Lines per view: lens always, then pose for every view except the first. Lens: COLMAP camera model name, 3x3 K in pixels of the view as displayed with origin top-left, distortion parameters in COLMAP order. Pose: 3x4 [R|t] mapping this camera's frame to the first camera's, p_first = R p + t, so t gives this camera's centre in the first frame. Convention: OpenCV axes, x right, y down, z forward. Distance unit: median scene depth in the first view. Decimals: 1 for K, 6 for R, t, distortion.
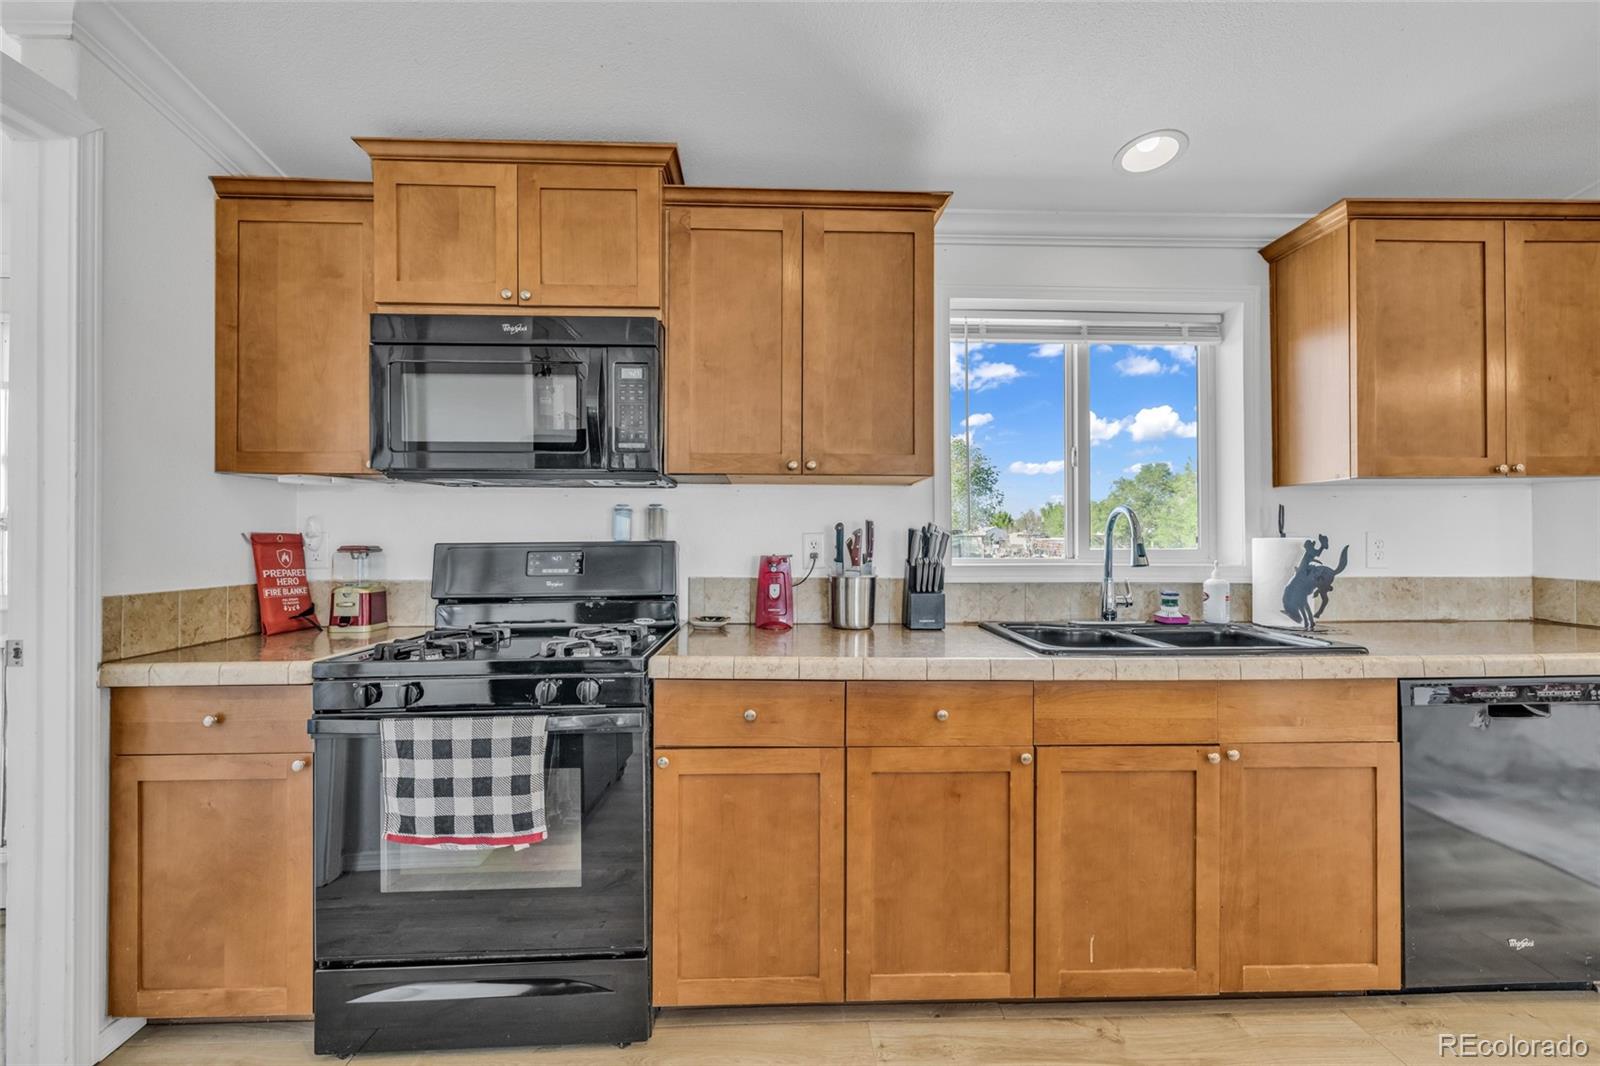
lens RADIAL K [[675.8, 0, 795.0], [0, 675.8, 530.5], [0, 0, 1]] dist [0.000152, 0.000020]
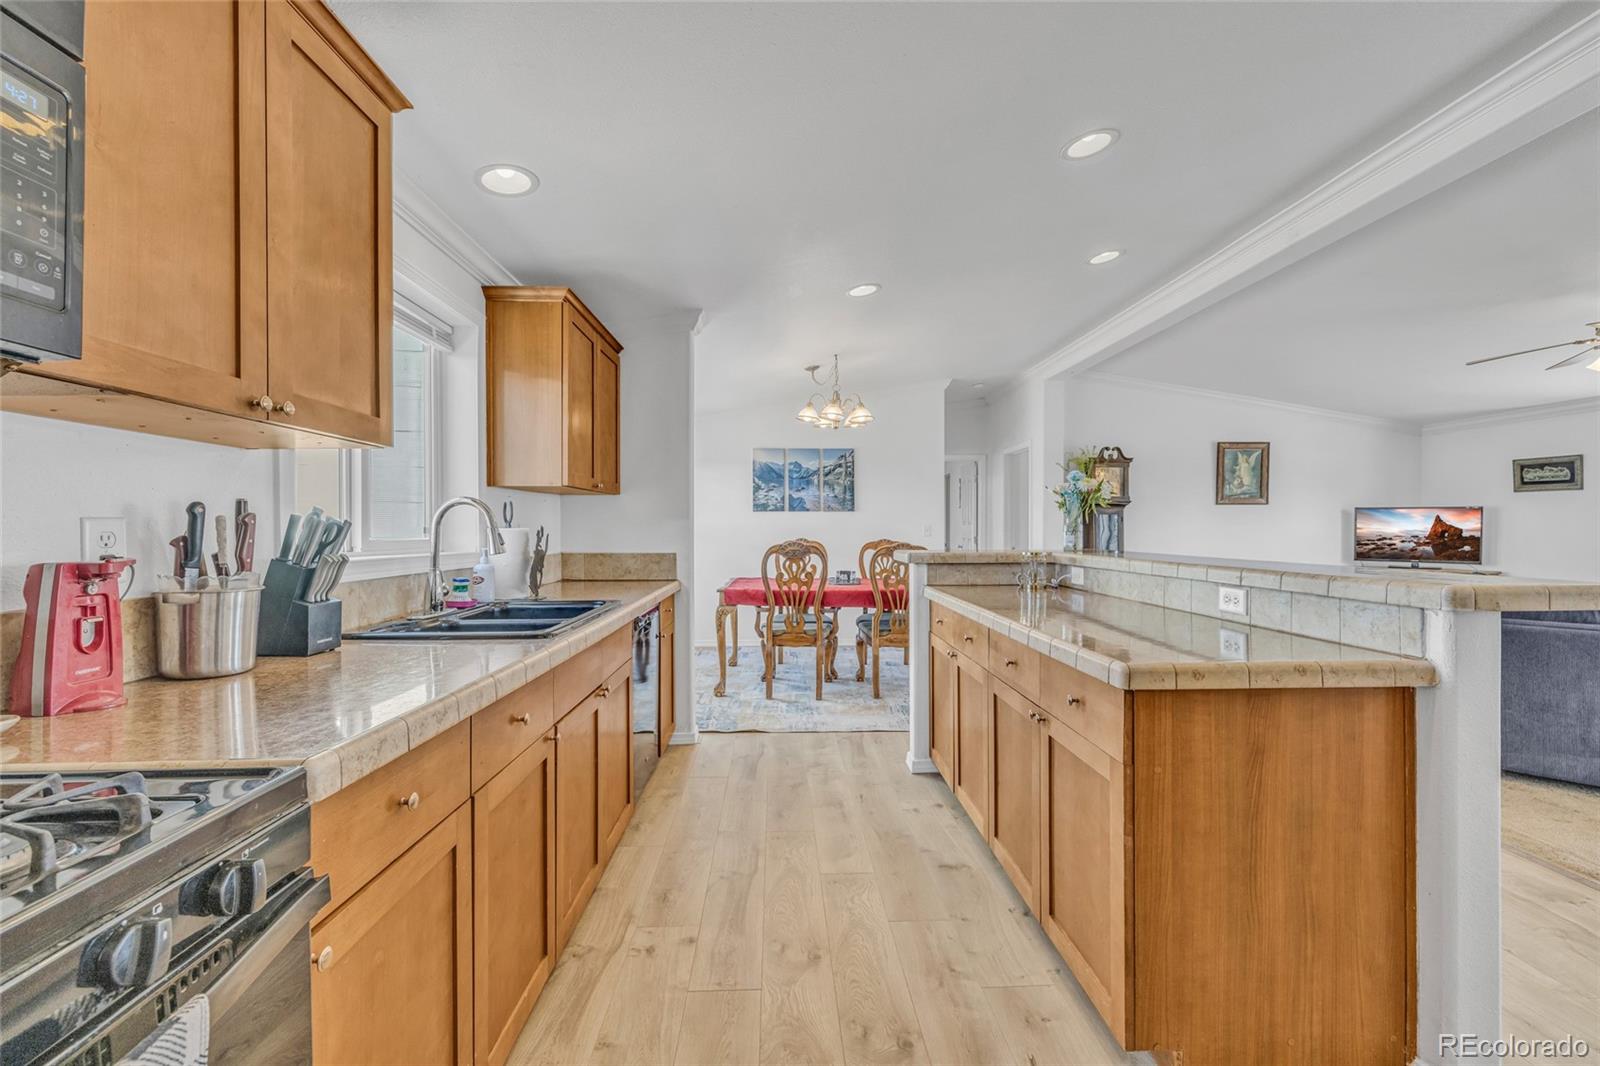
lens RADIAL K [[670.1, 0, 798.6], [0, 670.1, 528.9], [0, 0, 1]] dist [0.001063, 0.000276]
pose [[0.004745, 0.000921, 0.999988, -0.555384], [-0.009063, 0.999959, -0.000878, 0.008804], [-0.999948, -0.009059, 0.004753, 0.496942]]
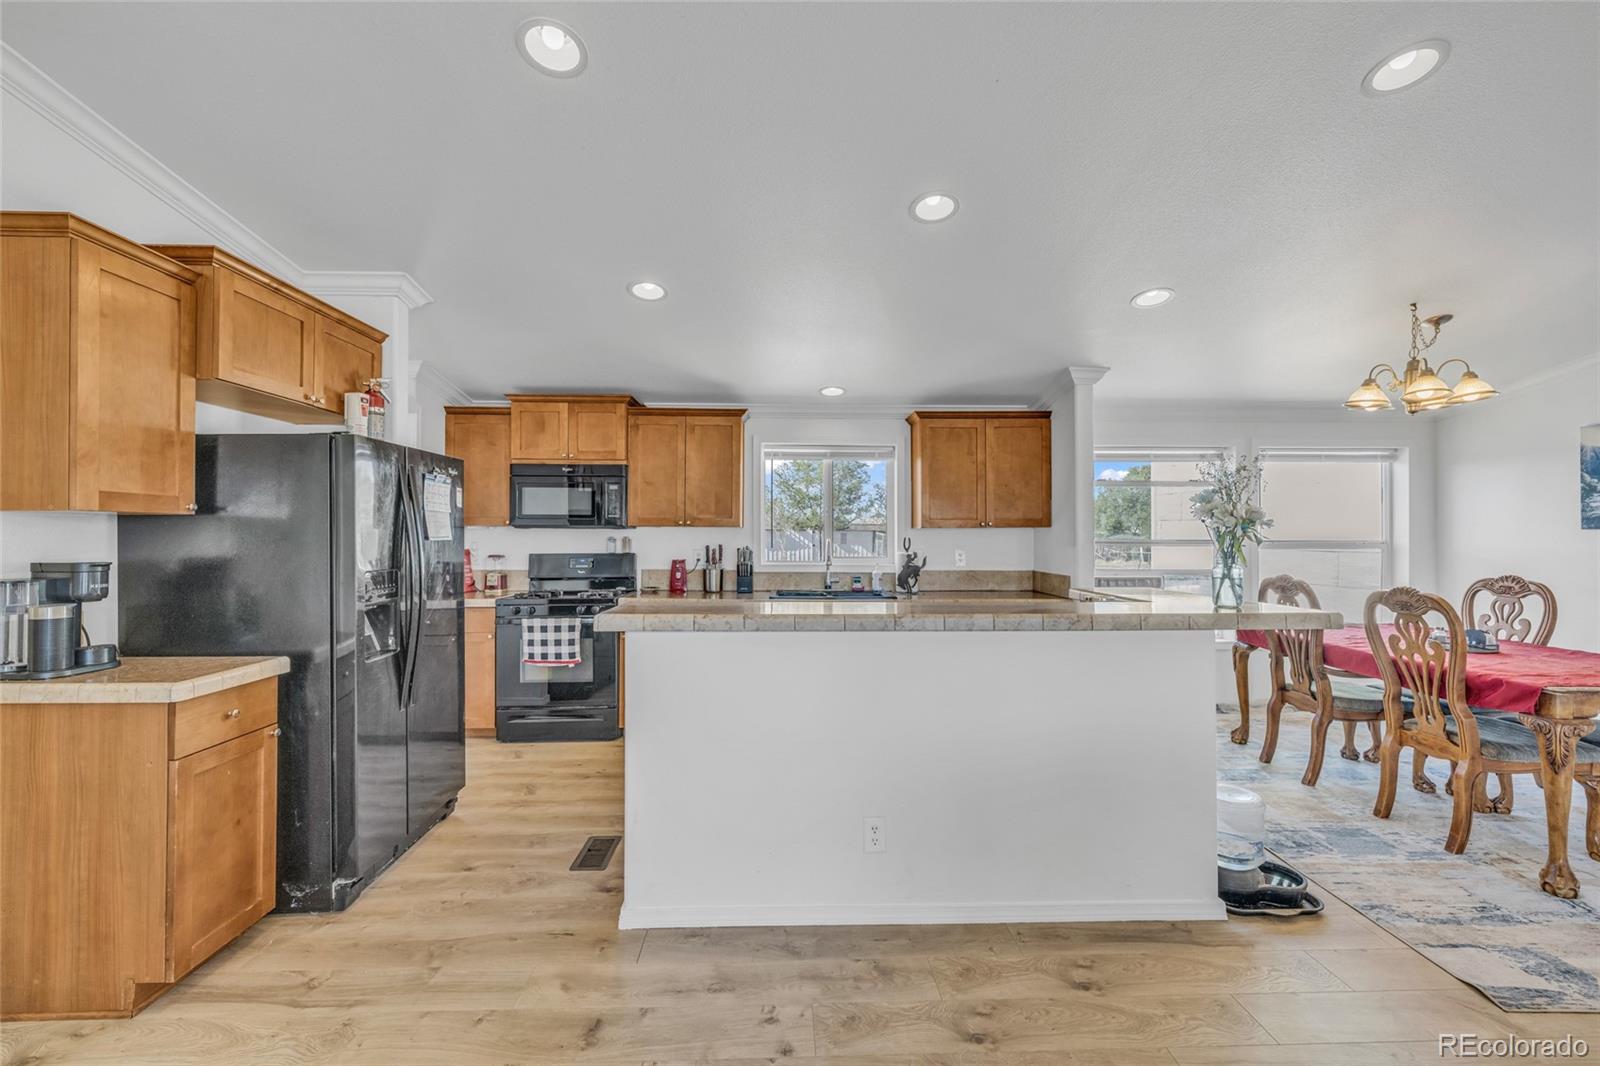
lens RADIAL K [[670.1, 0, 798.6], [0, 670.1, 528.9], [0, 0, 1]] dist [0.001063, 0.000276]
pose [[0.999937, 0.003069, -0.010840, 0.420000], [-0.003055, 0.999994, 0.001334, -0.074824], [0.010844, -0.001300, 0.999940, -1.315318]]
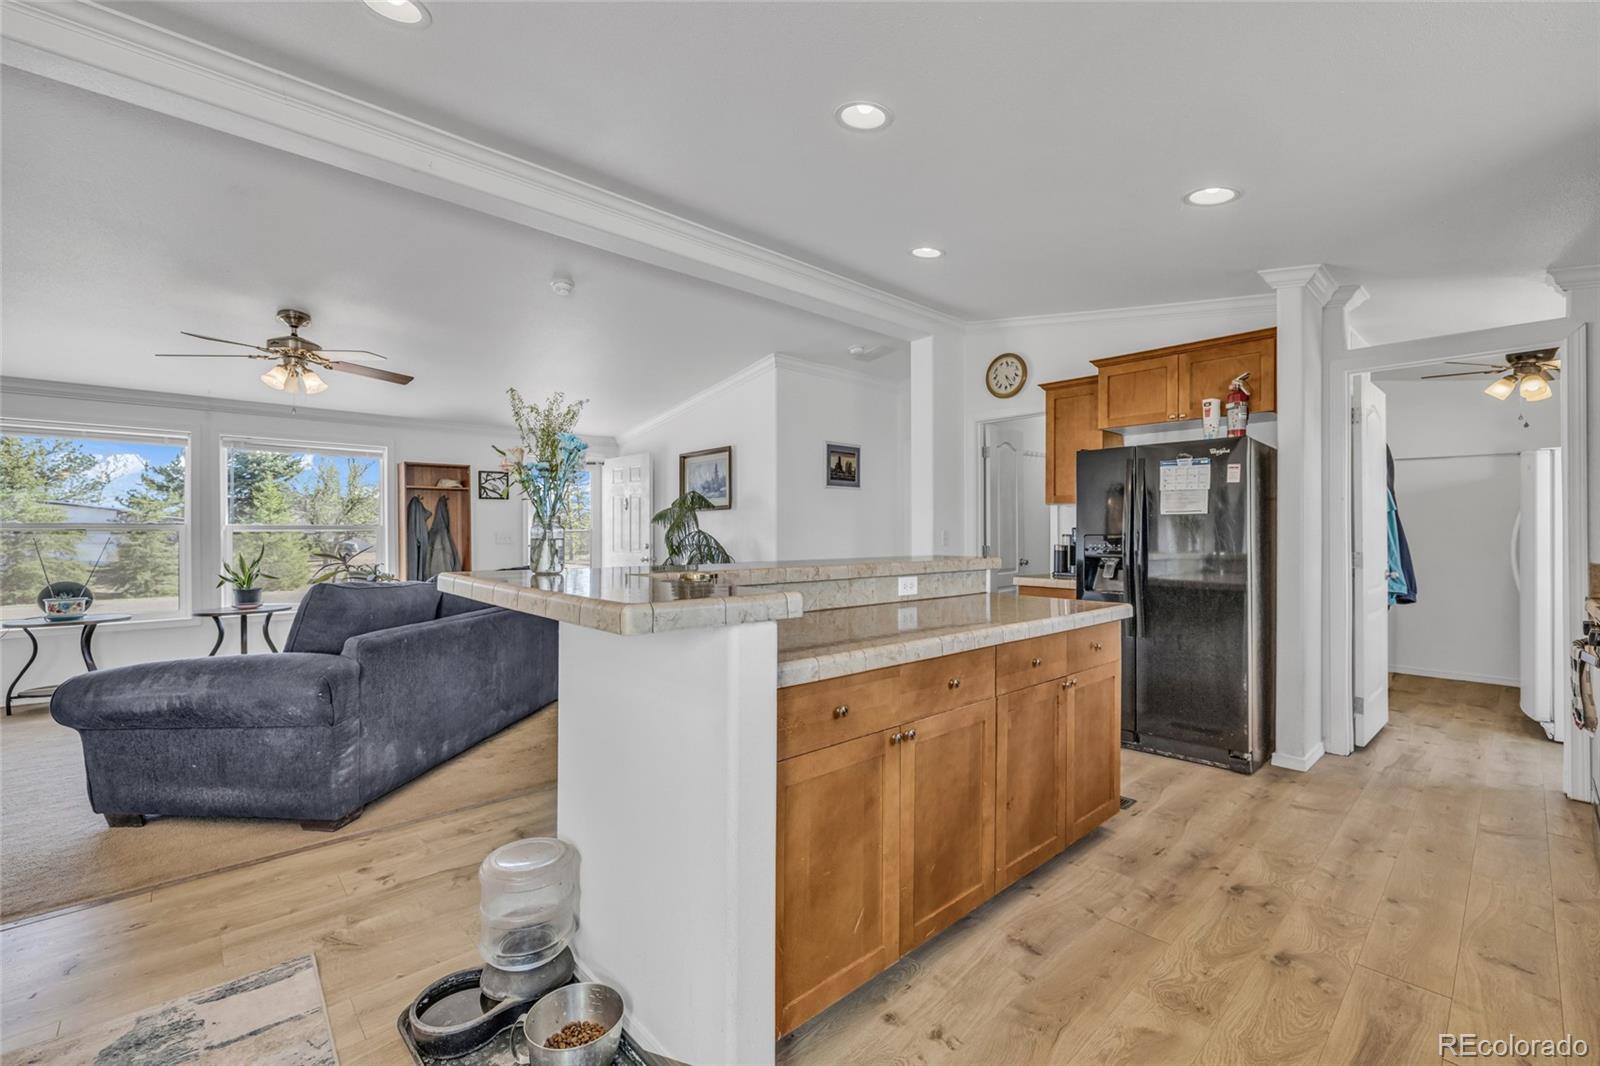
lens RADIAL K [[670.1, 0, 798.6], [0, 670.1, 528.9], [0, 0, 1]] dist [0.001063, 0.000276]
pose [[-0.762983, -0.003743, -0.646408, 1.478447], [0.006966, 0.999878, -0.014013, 0.007818], [0.646381, -0.015195, -0.762863, 0.759329]]
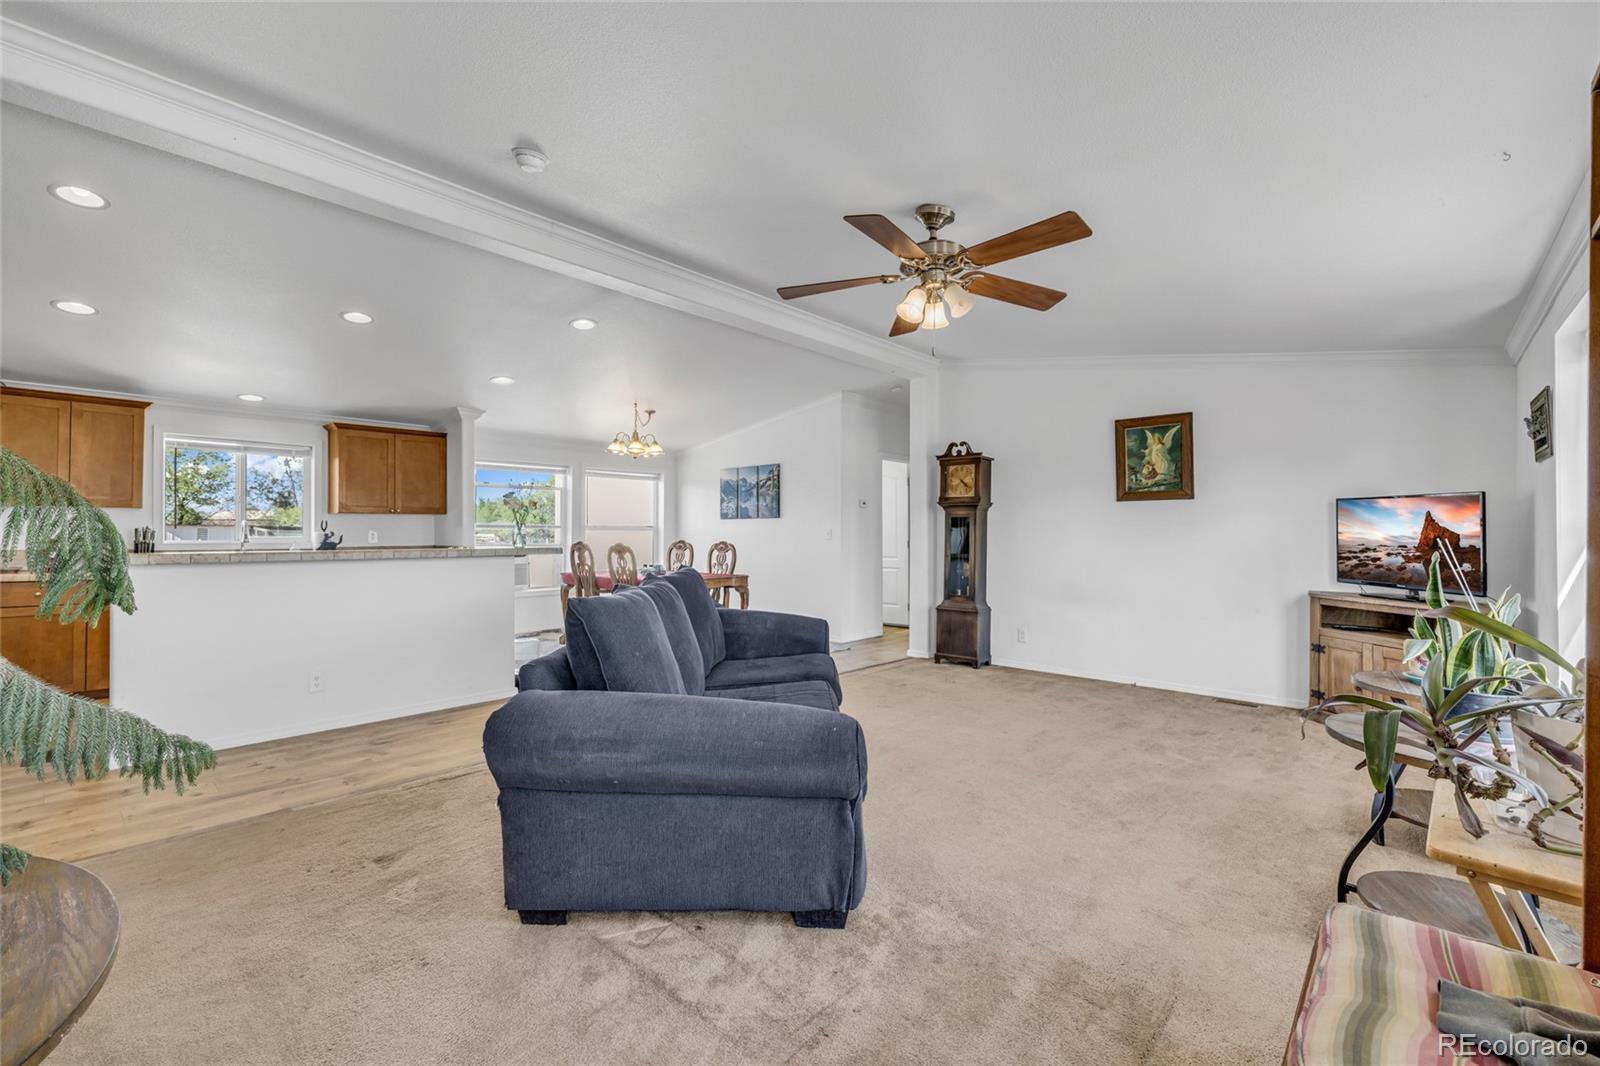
lens RADIAL K [[670.1, 0, 798.6], [0, 670.1, 528.9], [0, 0, 1]] dist [0.001063, 0.000276]
pose [[0.702169, 0.006153, 0.711984, 0.132233], [-0.007782, 0.999969, -0.000967, -0.018613], [-0.711968, -0.004862, 0.702195, -2.552441]]
